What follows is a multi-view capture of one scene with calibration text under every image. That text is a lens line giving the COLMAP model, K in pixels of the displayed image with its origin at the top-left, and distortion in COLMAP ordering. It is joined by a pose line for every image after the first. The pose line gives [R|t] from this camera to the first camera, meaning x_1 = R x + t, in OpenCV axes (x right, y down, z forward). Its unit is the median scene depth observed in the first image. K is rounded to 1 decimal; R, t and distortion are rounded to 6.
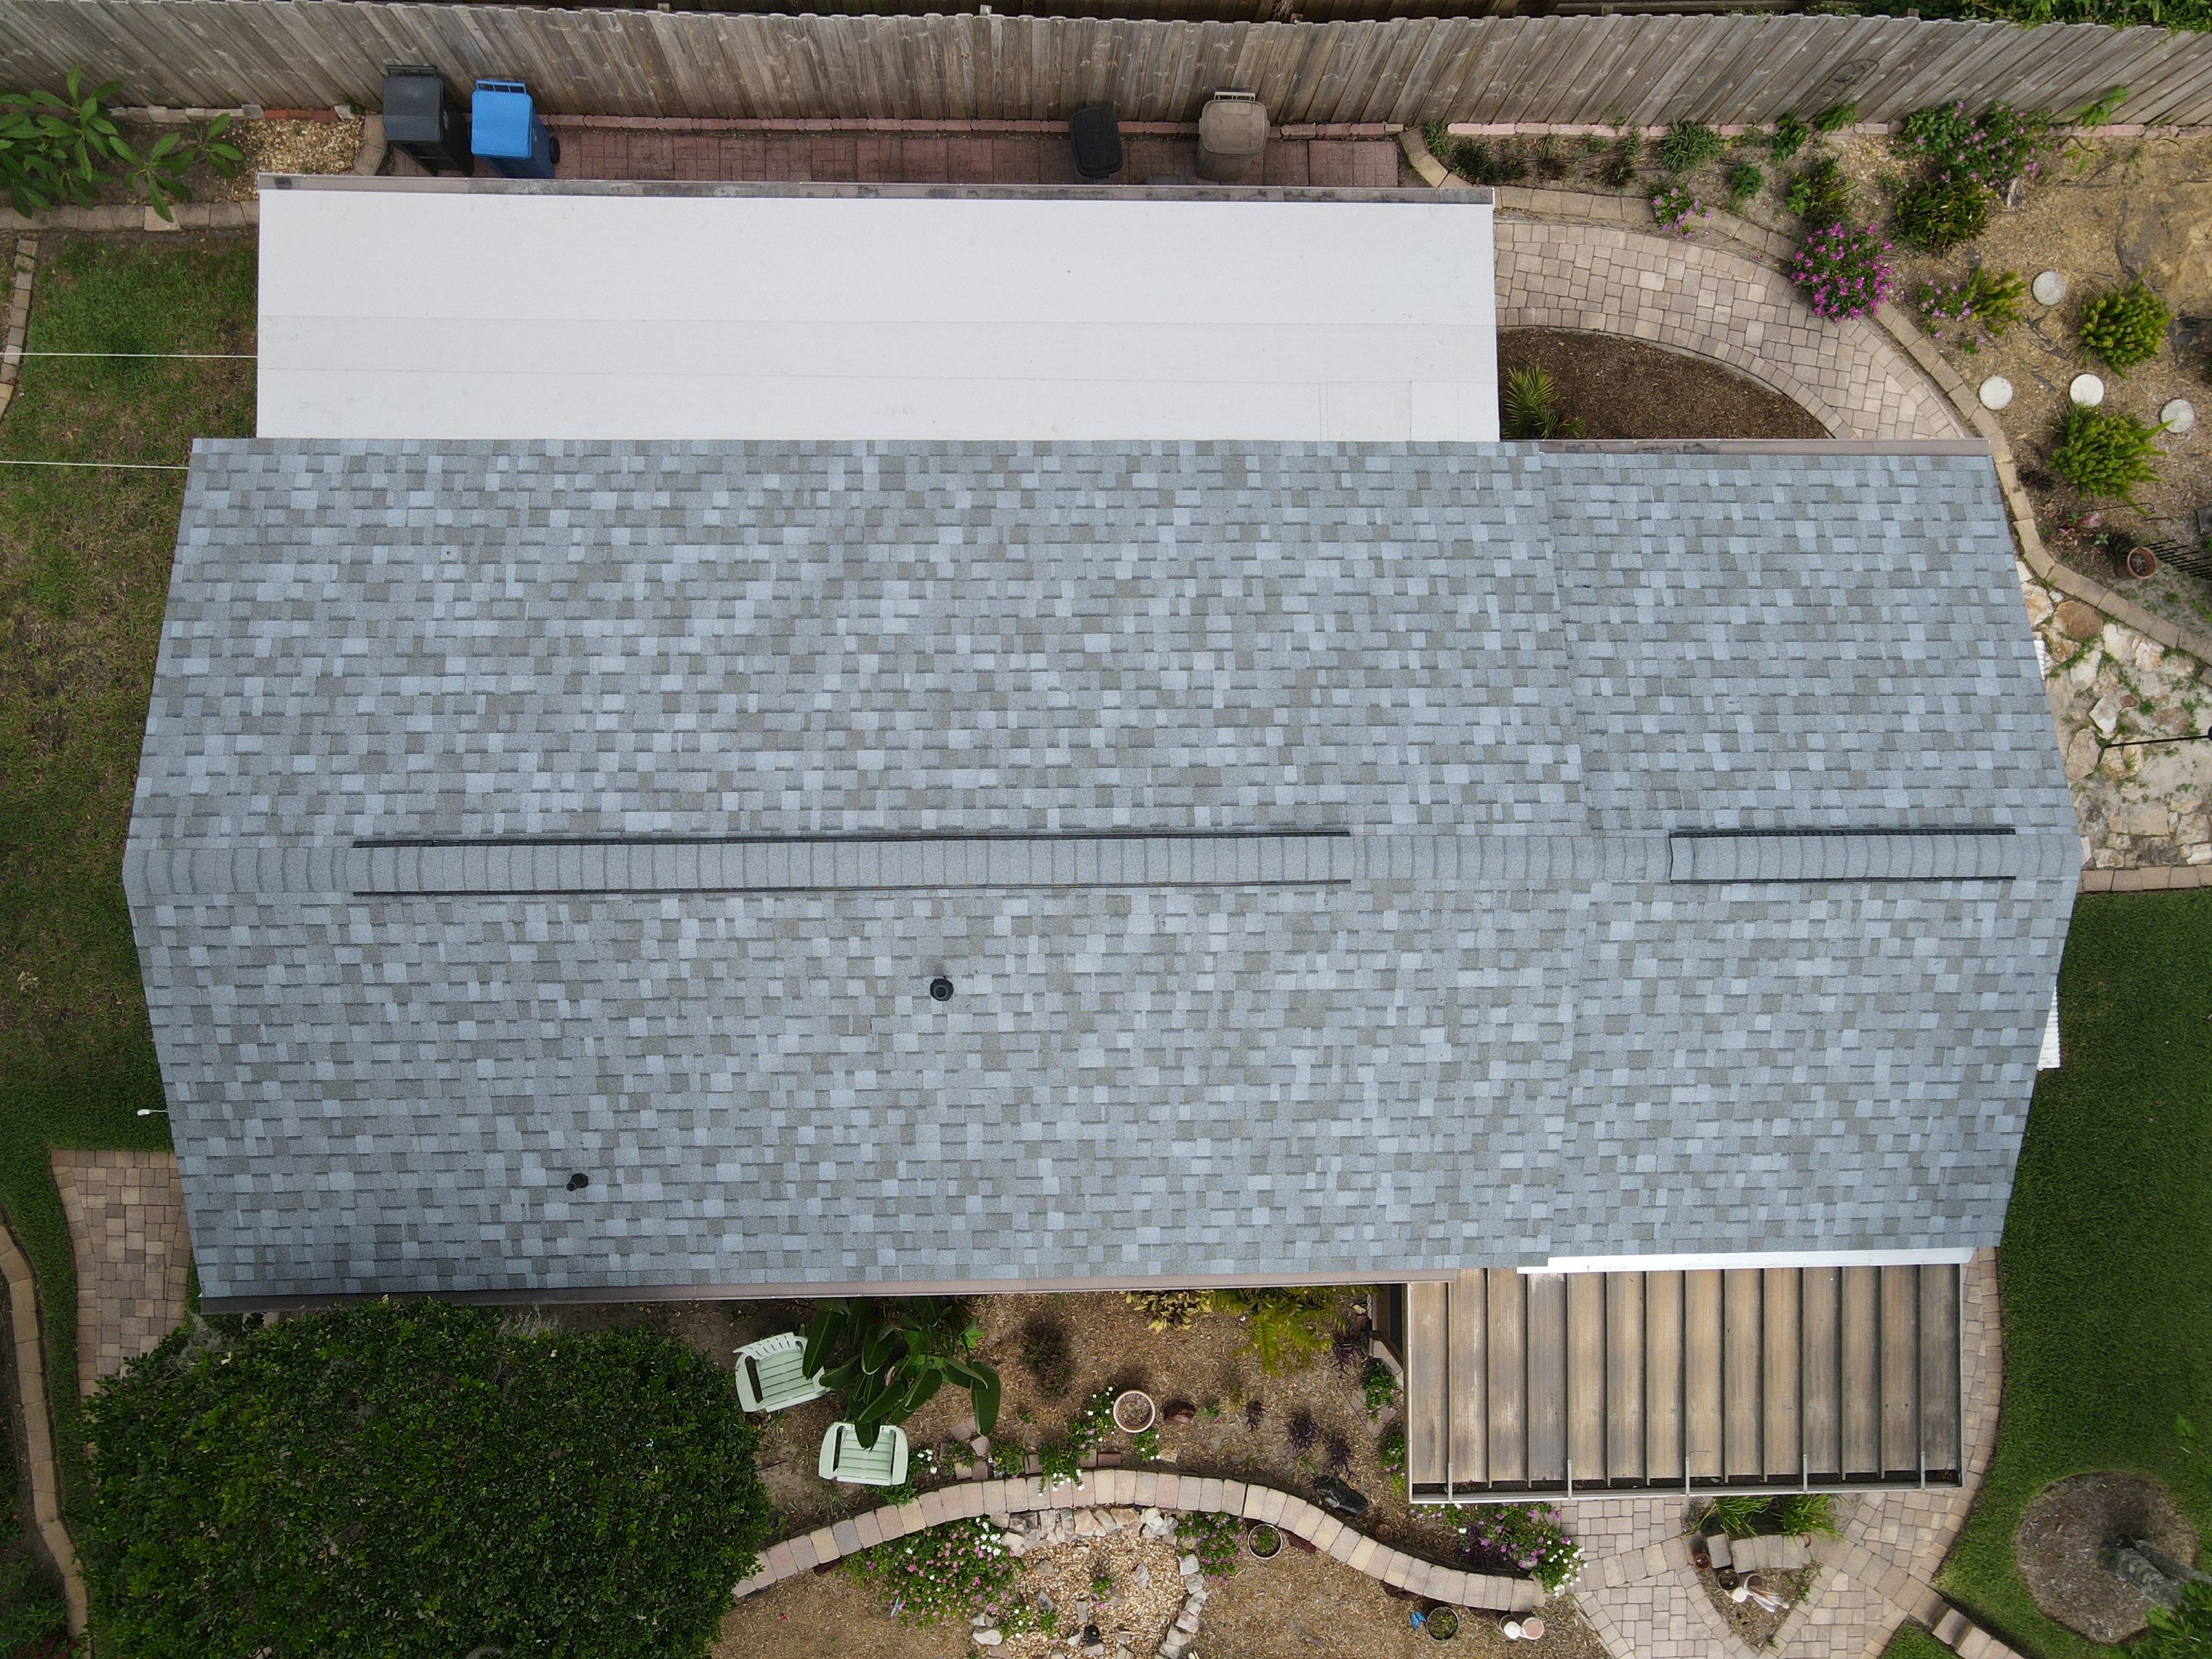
lens RADIAL K [[1627.8, 0, 1080.7], [0, 1627.8, 828.9], [0, 0, 1]] dist [-0.007923, 0.030842]
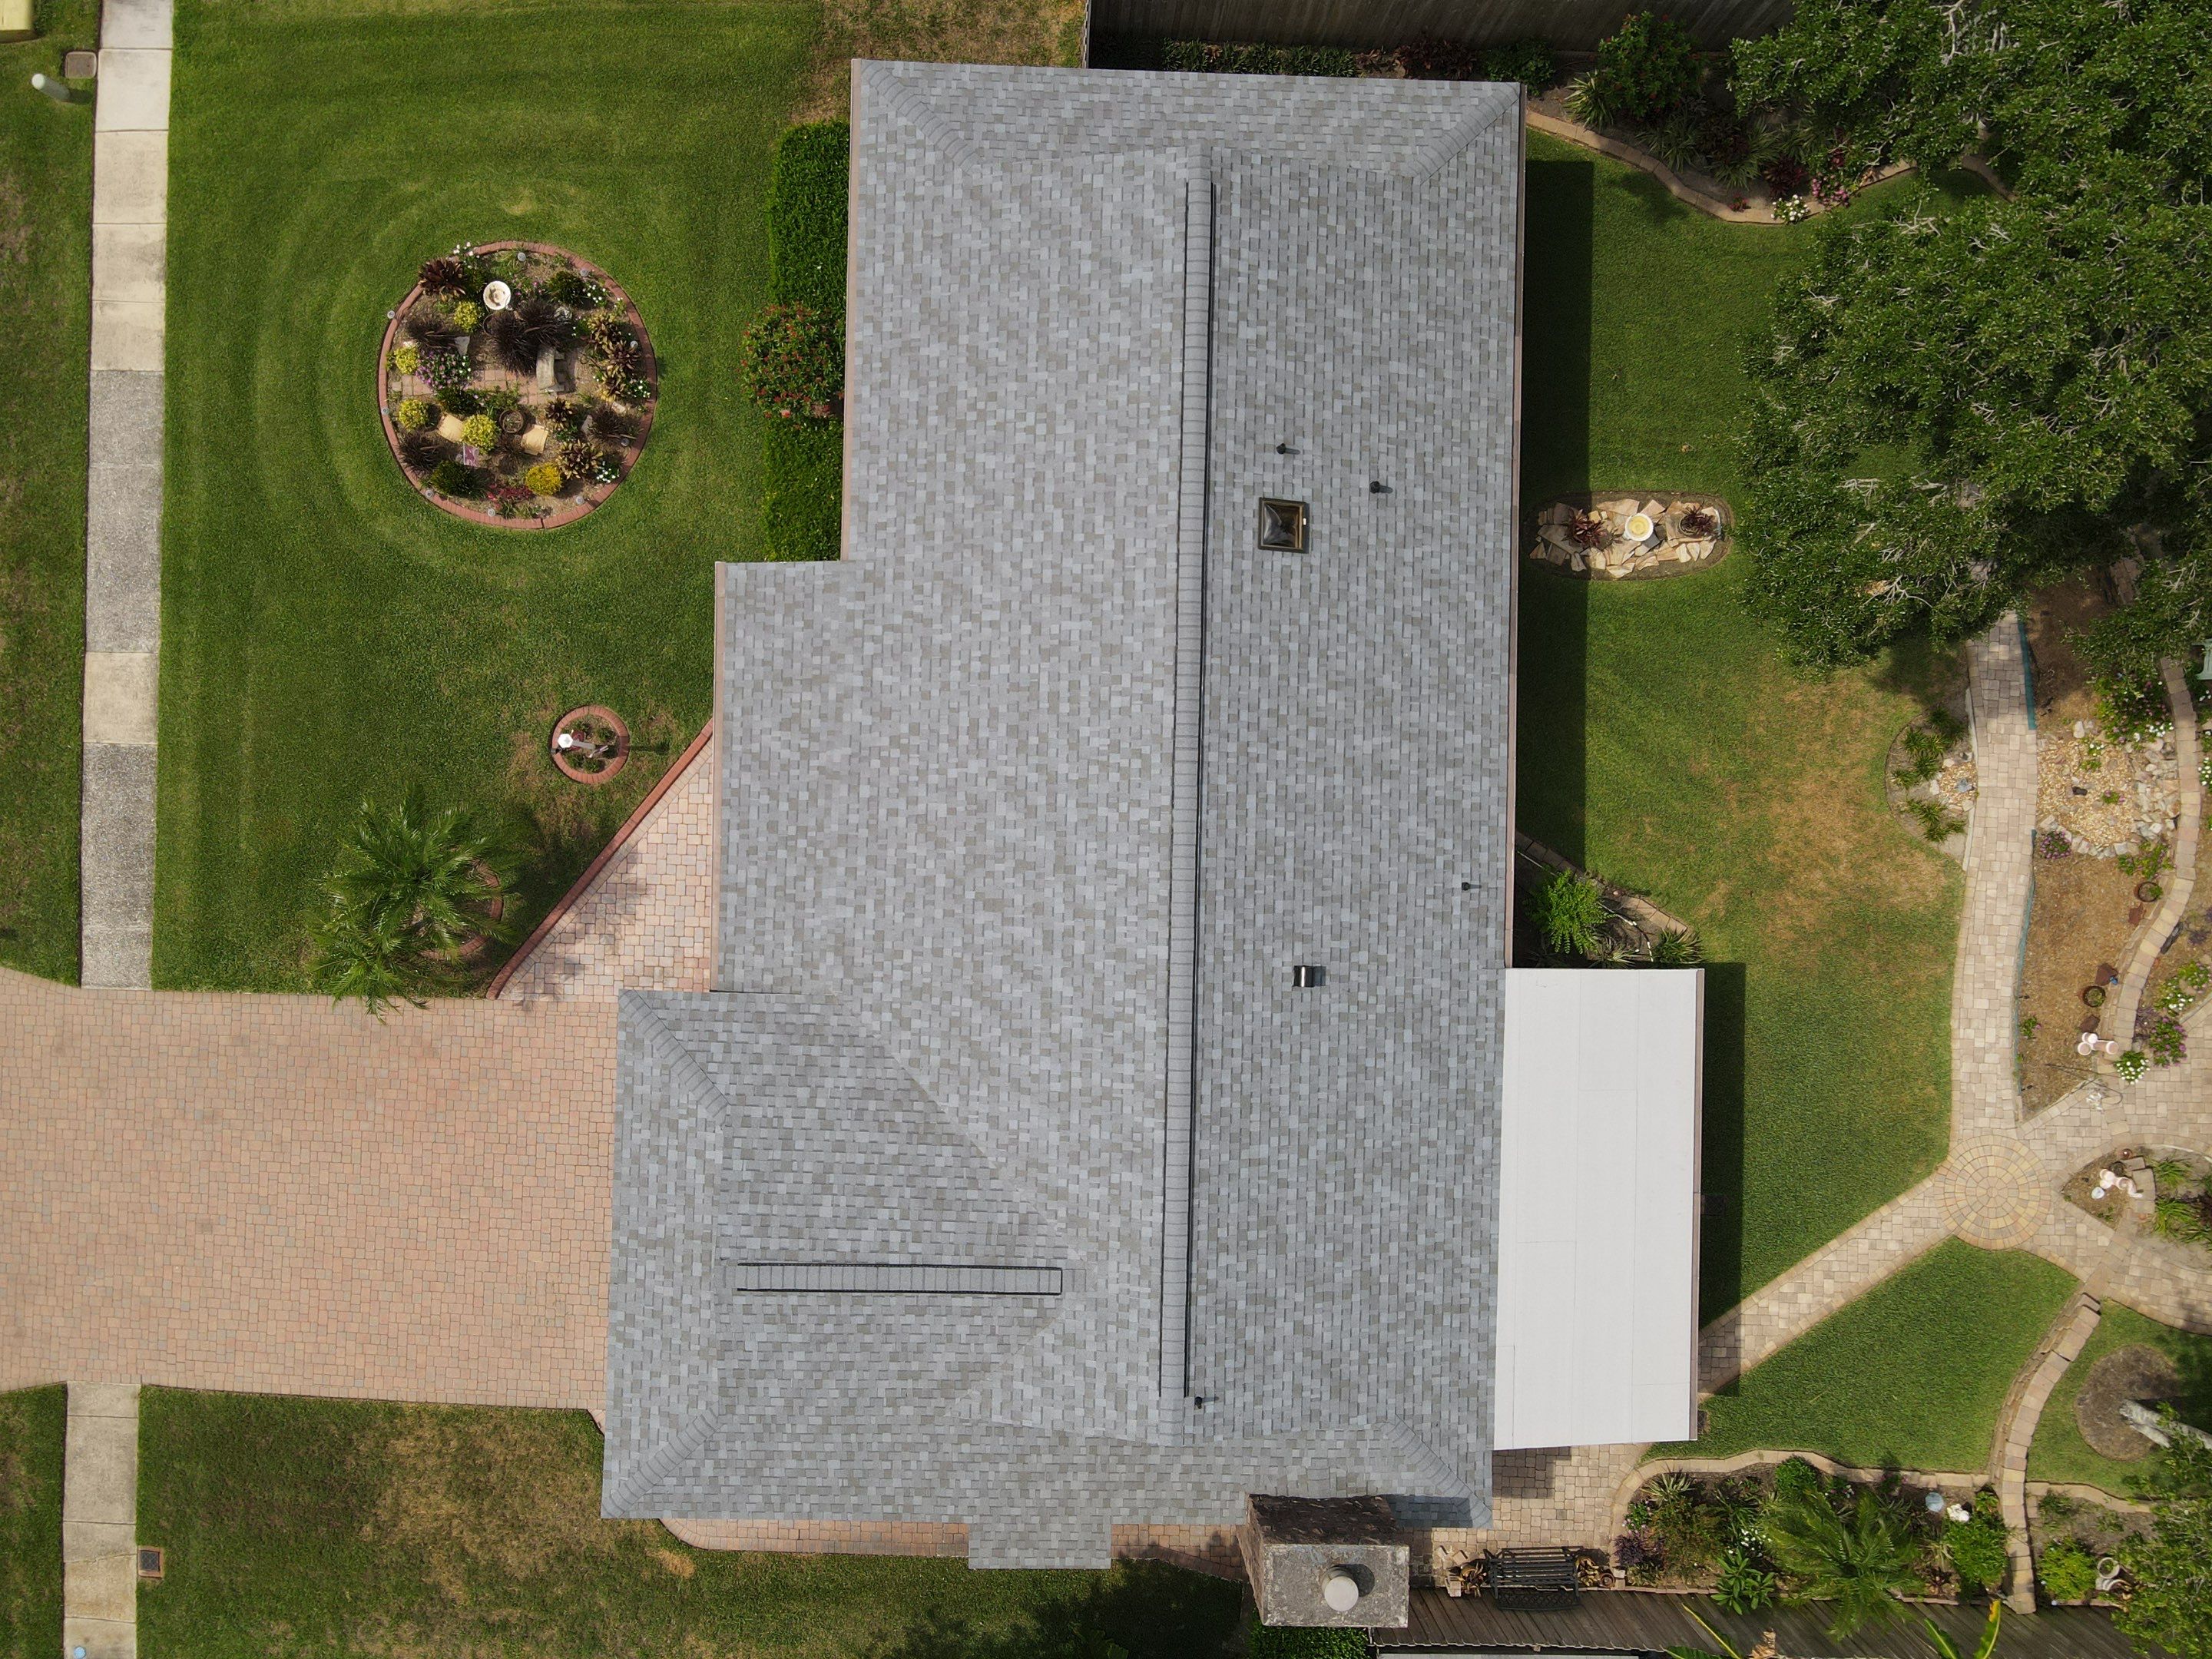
lens RADIAL K [[1627.8, 0, 1077.3], [0, 1627.8, 821.7], [0, 0, 1]] dist [-0.007923, 0.030842]
pose [[-0.017921, 0.997853, -0.062998, 0.210130], [-0.999496, -0.019532, -0.025039, 2.018697], [-0.026216, 0.062518, 0.997699, -0.859204]]
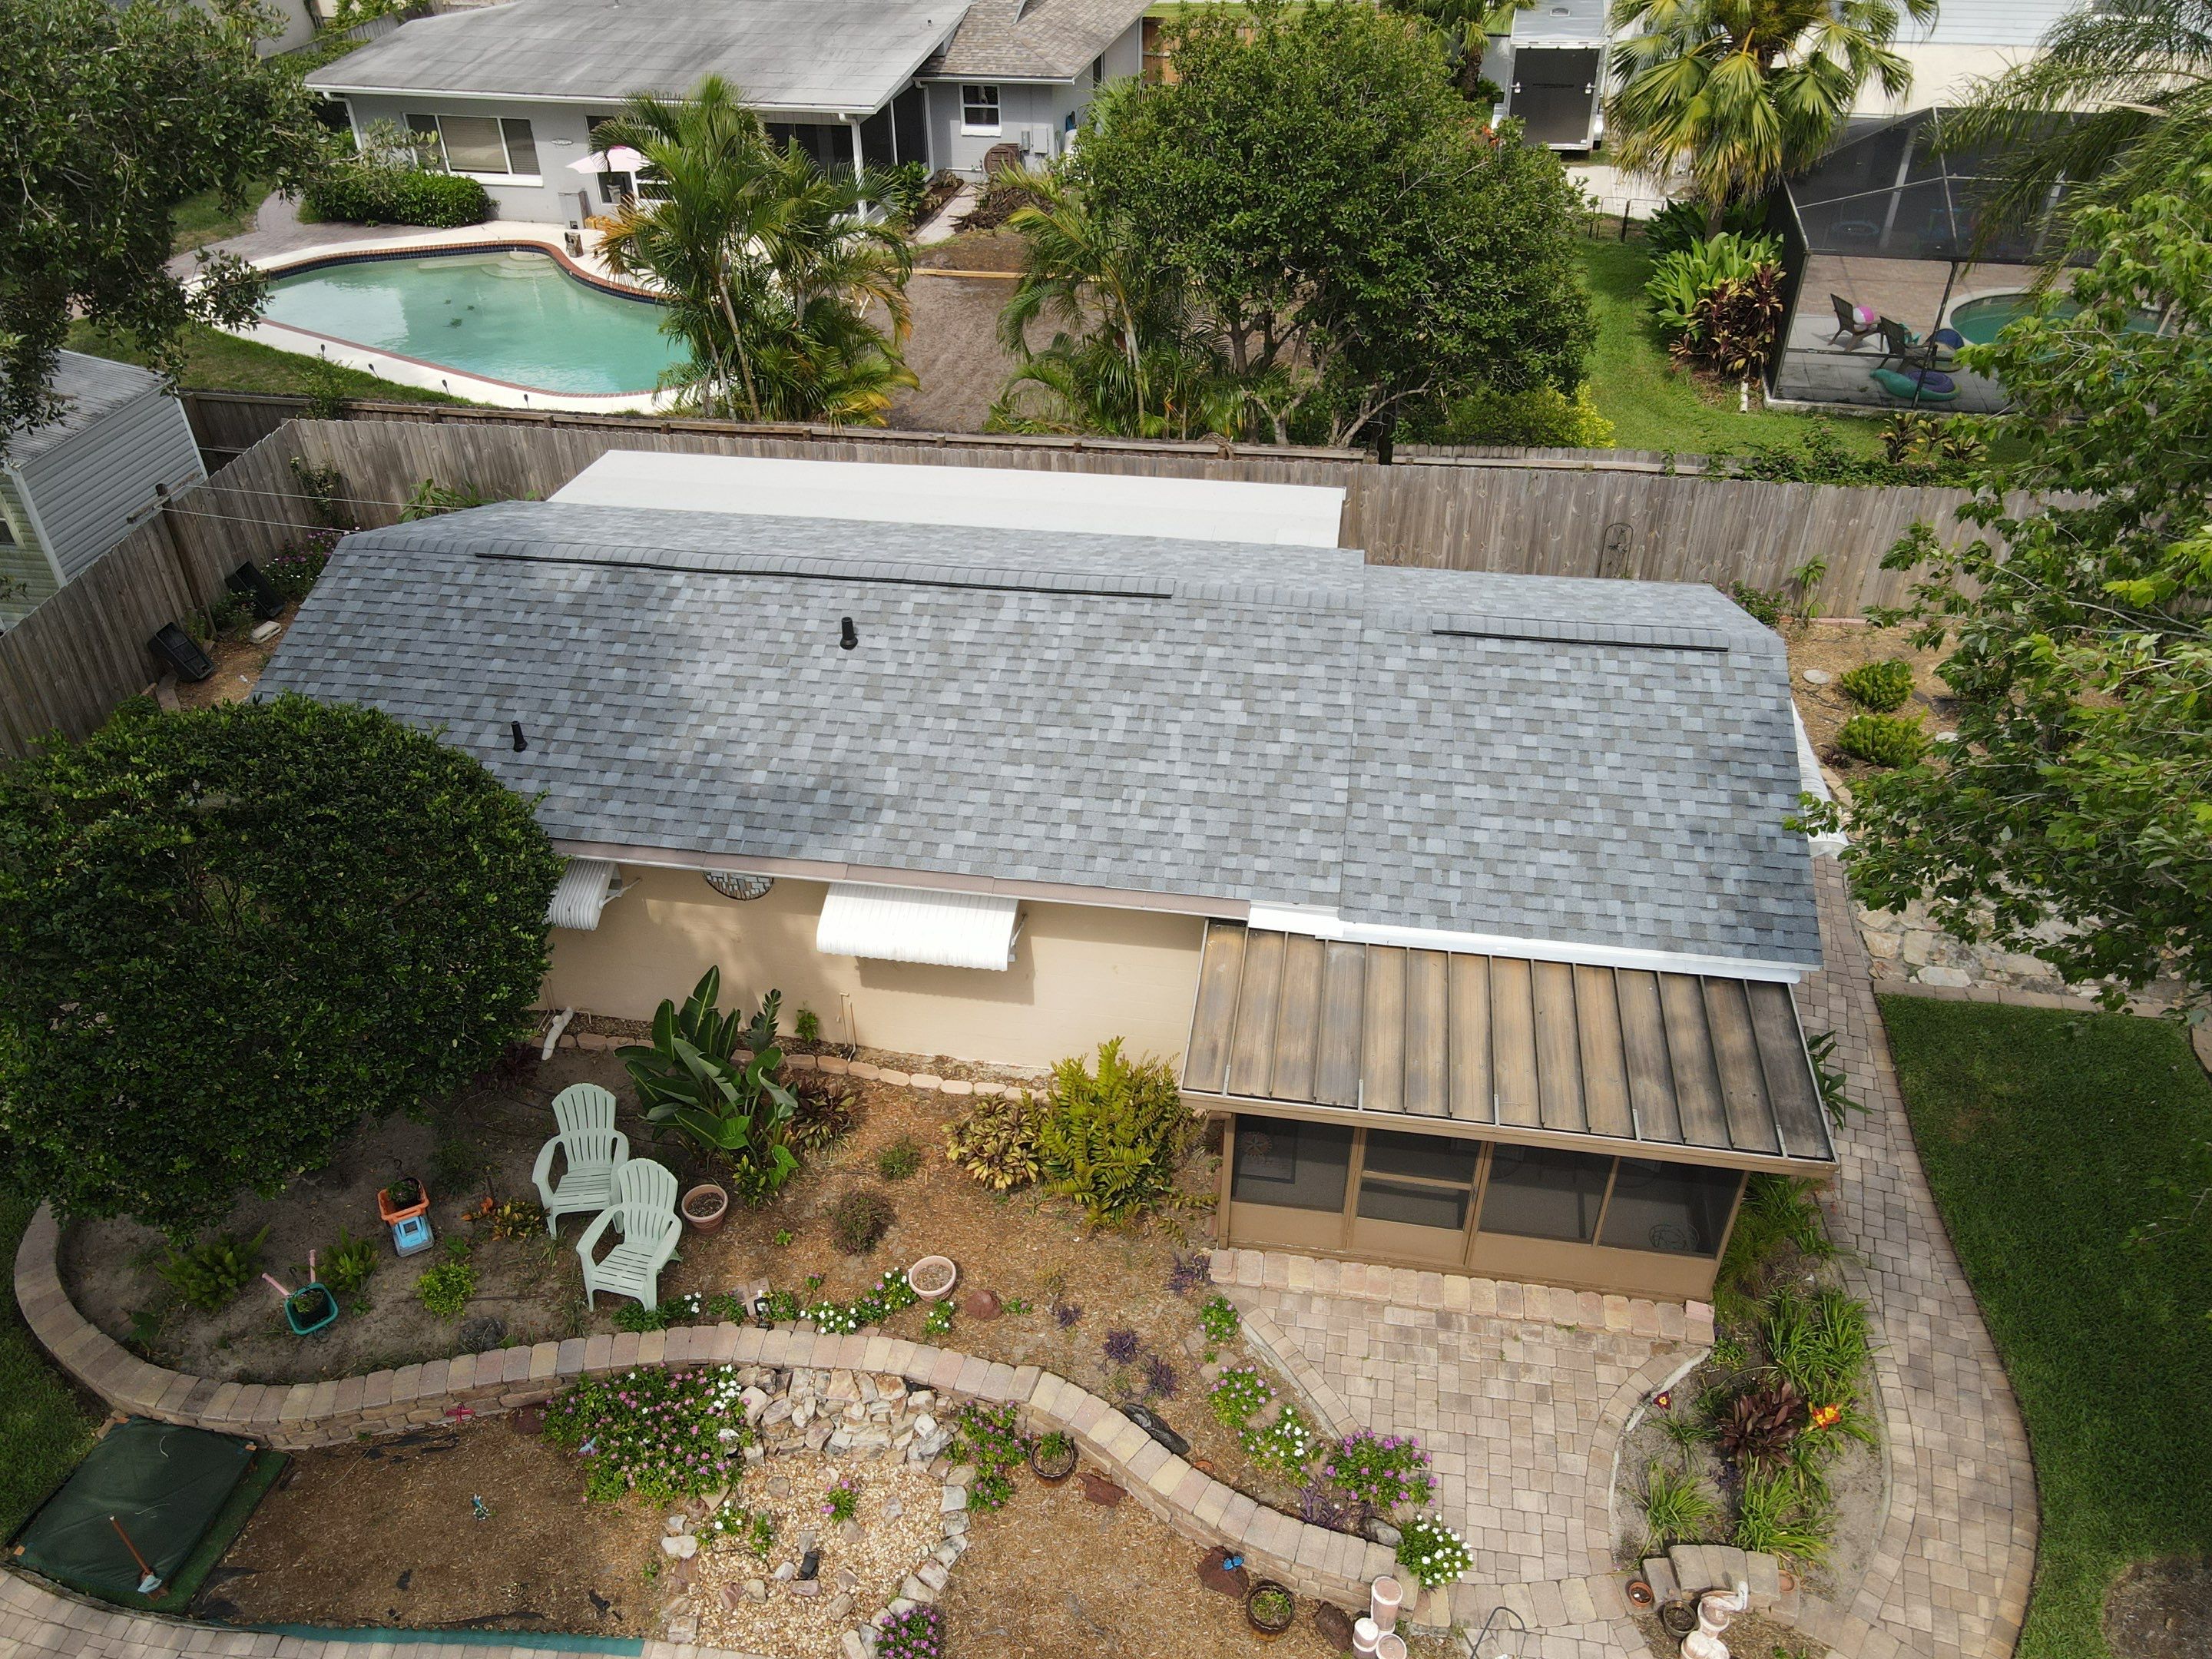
lens RADIAL K [[1627.8, 0, 1079.6], [0, 1627.8, 806.9], [0, 0, 1]] dist [-0.007923, 0.030842]
pose [[0.980693, 0.049673, -0.189142, 0.327648], [-0.182757, 0.576955, -0.796067, 1.110119], [0.069584, 0.815264, 0.574894, 0.359228]]
